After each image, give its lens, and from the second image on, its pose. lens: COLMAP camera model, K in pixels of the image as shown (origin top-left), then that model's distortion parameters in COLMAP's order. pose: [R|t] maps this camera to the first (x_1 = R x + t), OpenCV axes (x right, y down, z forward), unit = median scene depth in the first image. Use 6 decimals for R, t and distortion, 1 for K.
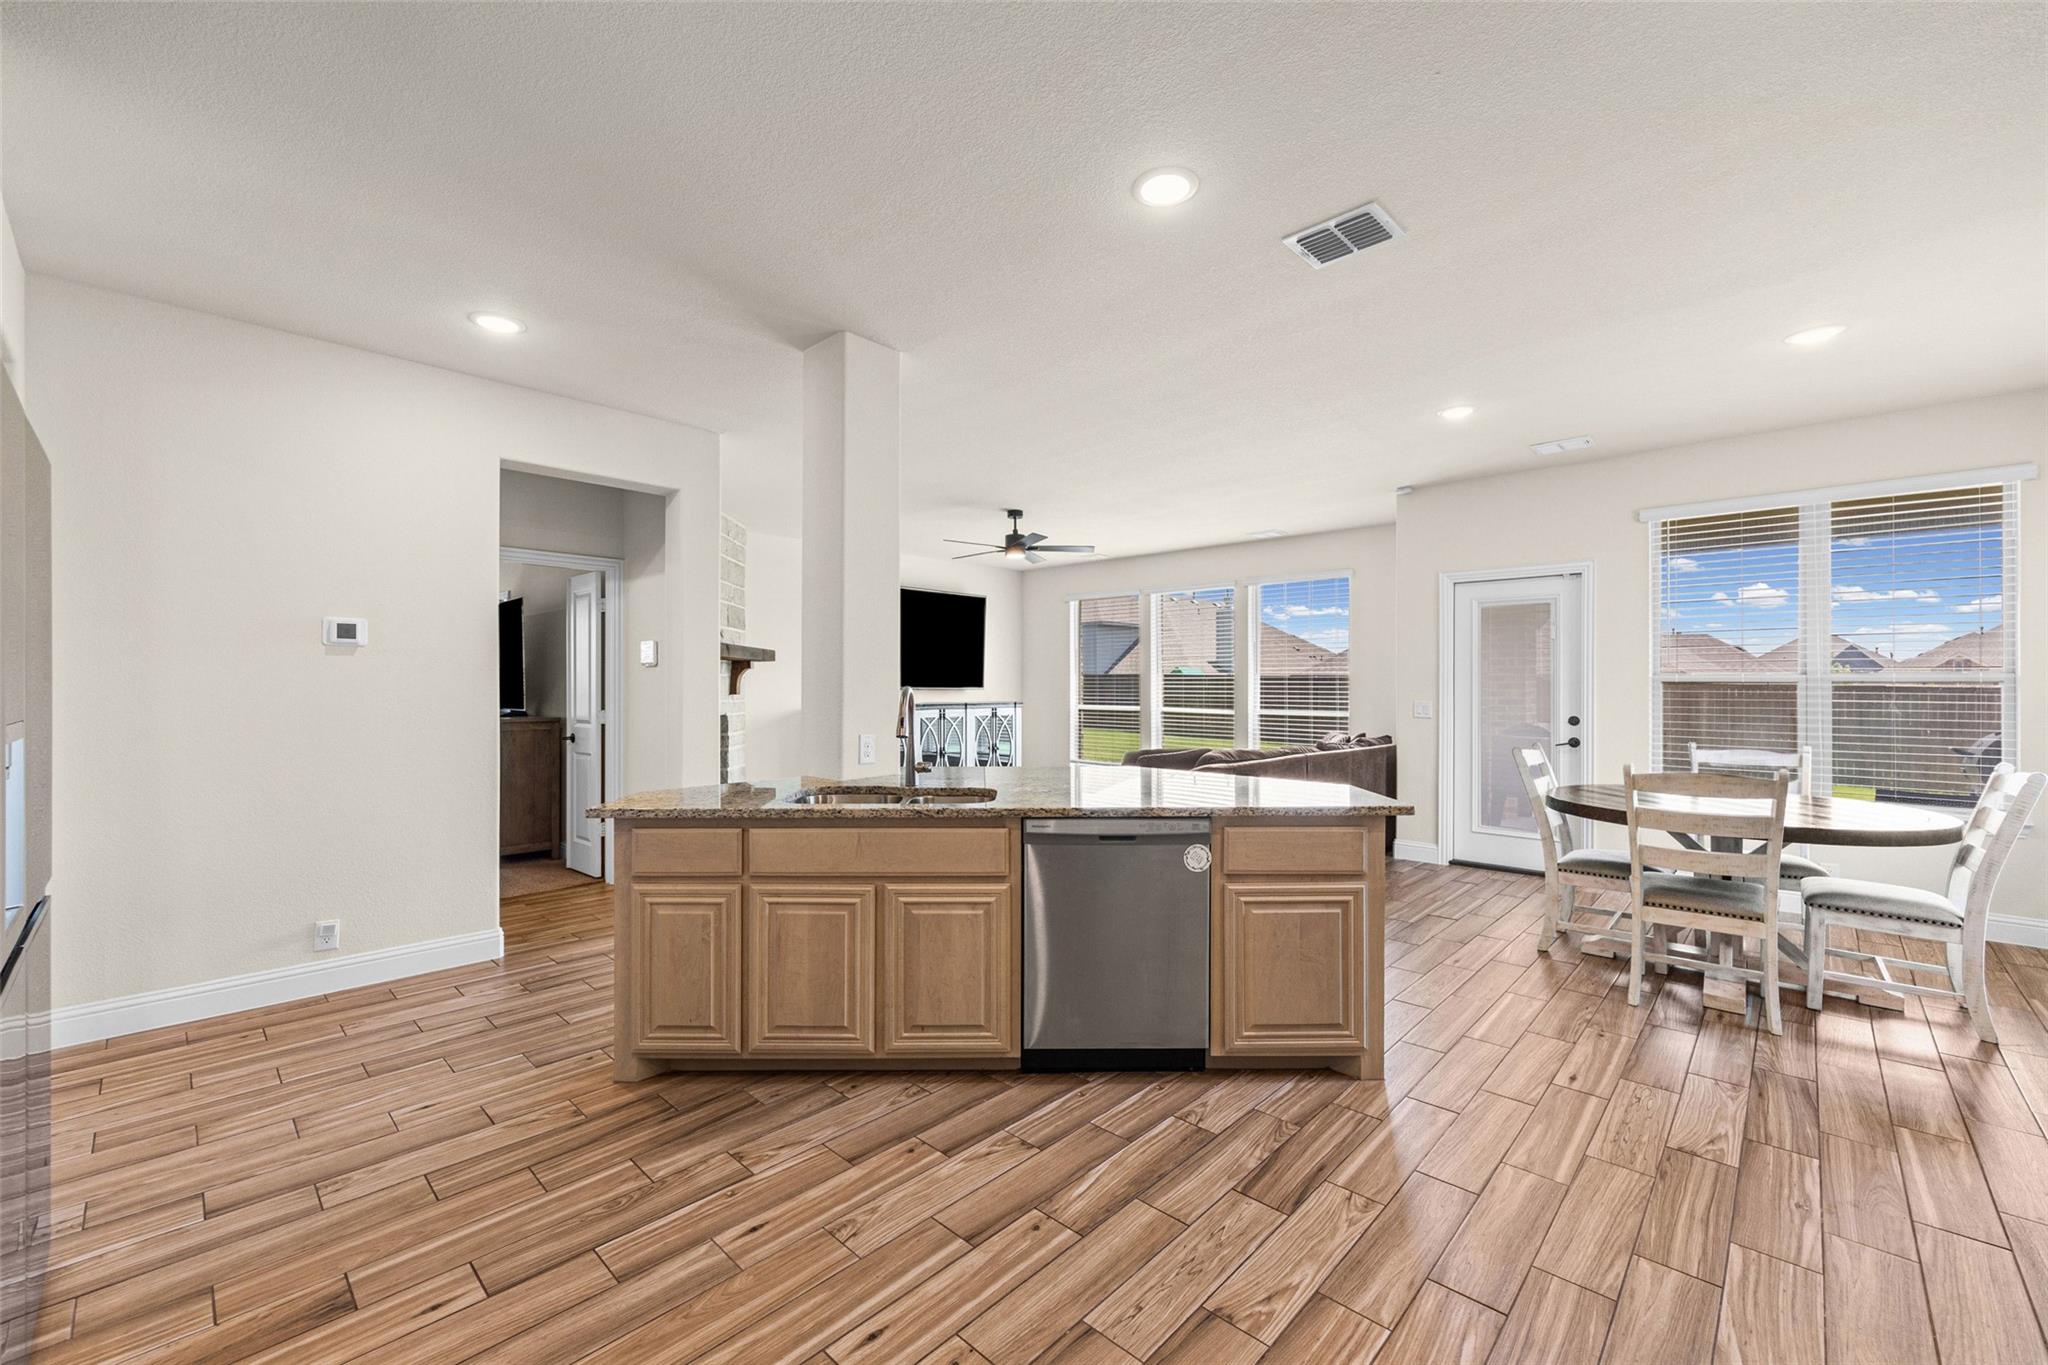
lens RADIAL K [[821.0, 0, 1020.7], [0, 821.0, 695.0], [0, 0, 1]] dist [-0.001465, -0.000289]
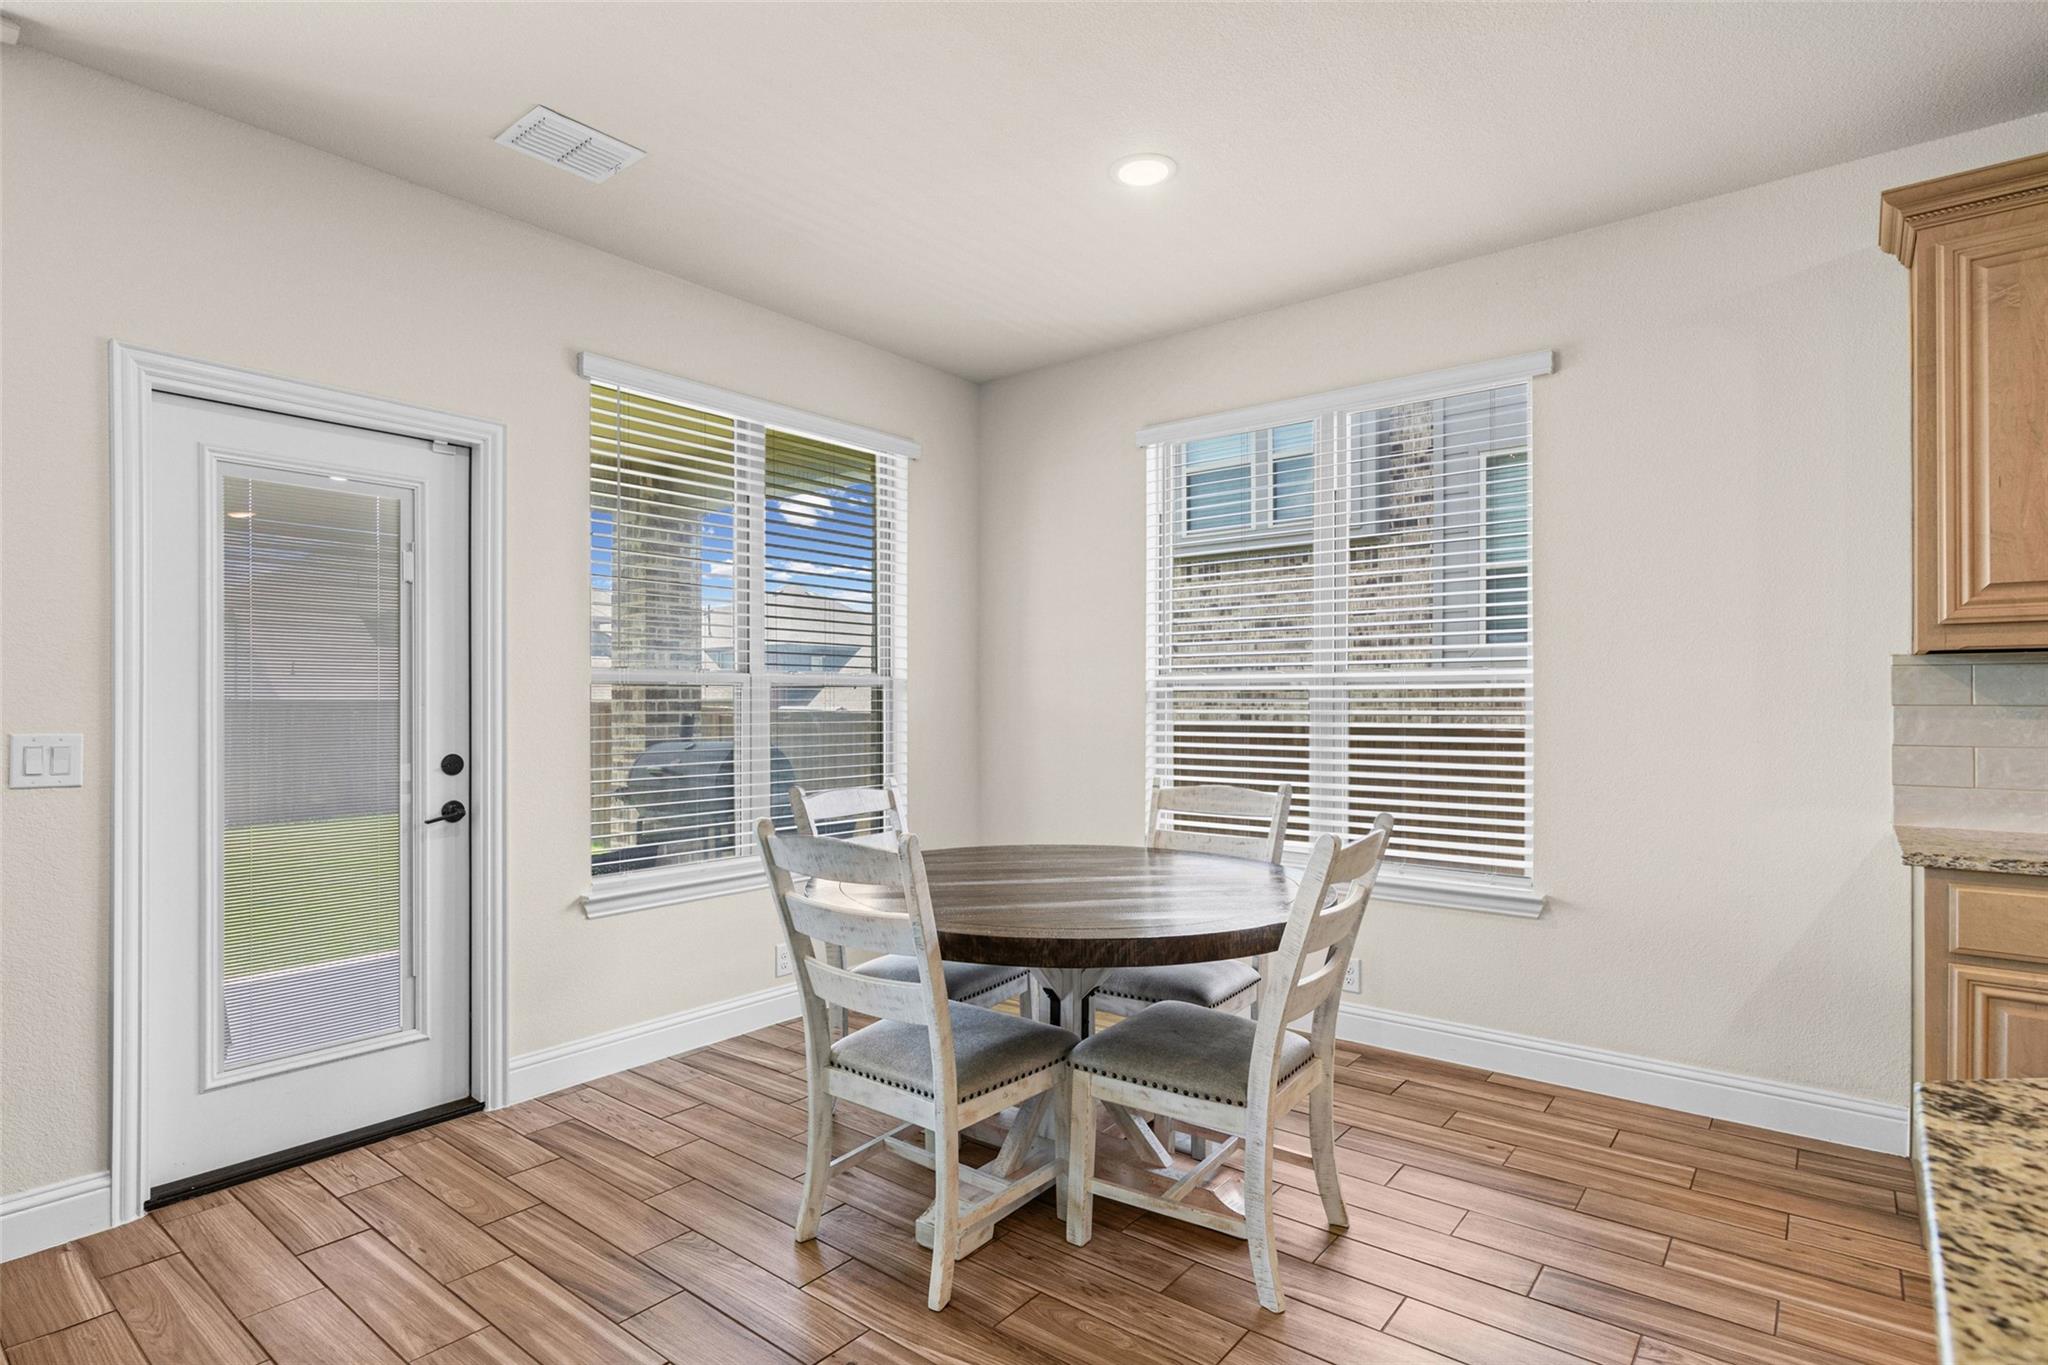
lens RADIAL K [[1080.2, 0, 1013.2], [0, 1080.2, 686.3], [0, 0, 1]] dist [0.003330, 0.000460]
pose [[-0.069846, 0.014278, 0.997456, 0.061427], [0.015855, 0.999787, -0.013202, 0.000471], [-0.997432, 0.014892, -0.070057, 0.892580]]
